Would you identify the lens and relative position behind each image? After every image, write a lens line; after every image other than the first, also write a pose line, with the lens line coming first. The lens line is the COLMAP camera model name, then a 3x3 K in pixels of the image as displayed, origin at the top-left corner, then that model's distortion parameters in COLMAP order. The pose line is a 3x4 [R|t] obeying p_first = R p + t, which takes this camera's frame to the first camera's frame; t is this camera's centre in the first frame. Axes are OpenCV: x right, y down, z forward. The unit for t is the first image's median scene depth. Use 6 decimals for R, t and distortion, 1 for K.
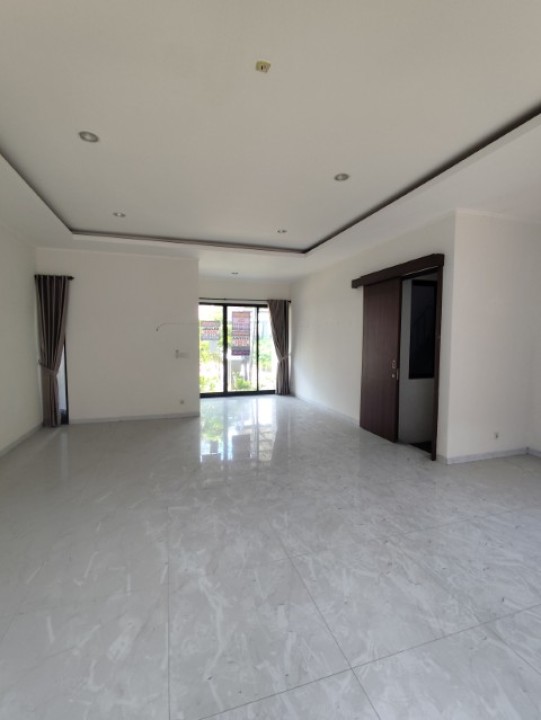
lens RADIAL K [[328.0, 0, 268.7], [0, 328.0, 358.0], [0, 0, 1]] dist [-0.004038, -0.002371]
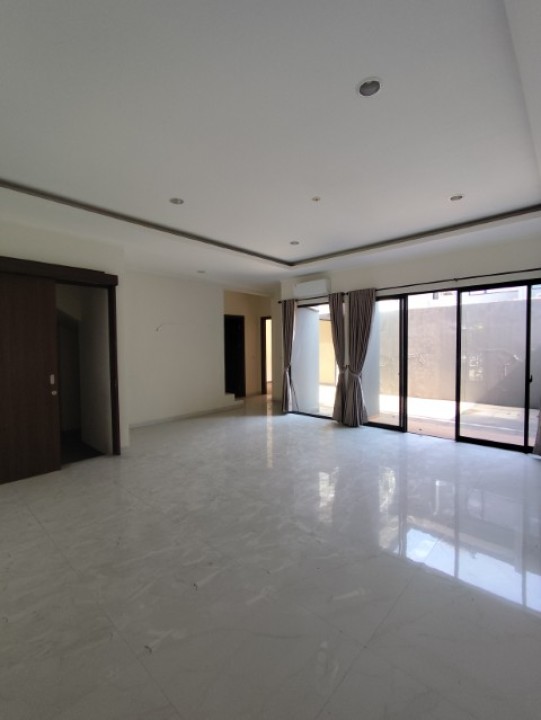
lens RADIAL K [[328.0, 0, 269.4], [0, 328.0, 364.3], [0, 0, 1]] dist [-0.004038, -0.002371]
pose [[-0.505069, -0.045163, 0.861897, -0.516552], [0.058472, 0.994545, 0.086378, -0.049472], [-0.861096, 0.094024, -0.499673, 0.767154]]
